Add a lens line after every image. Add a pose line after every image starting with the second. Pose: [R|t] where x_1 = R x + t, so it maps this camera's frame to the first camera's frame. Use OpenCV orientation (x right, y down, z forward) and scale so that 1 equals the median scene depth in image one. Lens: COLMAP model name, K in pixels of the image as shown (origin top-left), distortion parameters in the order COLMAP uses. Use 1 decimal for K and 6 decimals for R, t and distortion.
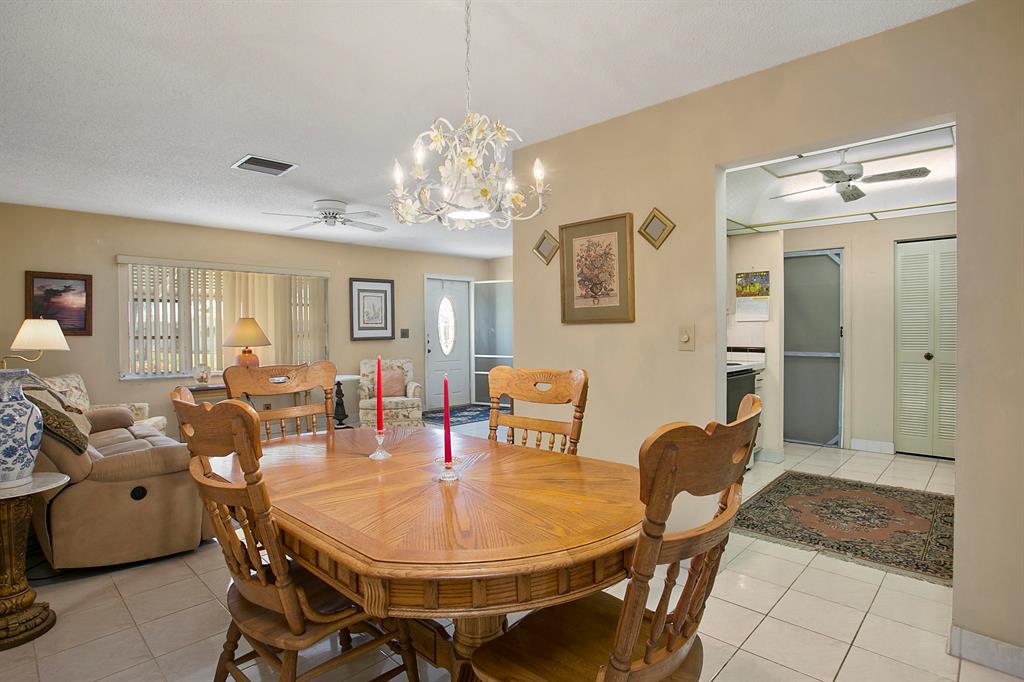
lens RADIAL K [[531.5, 0, 512.7], [0, 531.5, 338.7], [0, 0, 1]] dist [-0.028005, 0.002421]
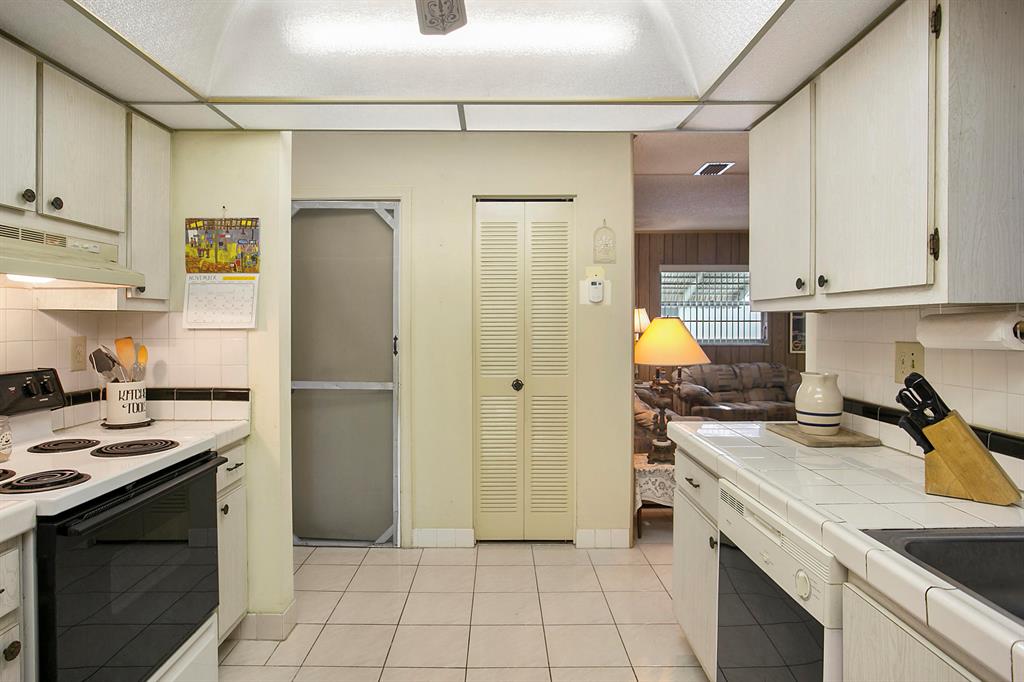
lens RADIAL K [[597.5, 0, 509.6], [0, 597.5, 331.0], [0, 0, 1]] dist [-0.047975, 0.000026]
pose [[0.721273, -0.002506, 0.692646, 0.286106], [0.005337, 0.999984, -0.001939, -0.029861], [-0.692630, 0.005095, 0.721275, 0.481623]]
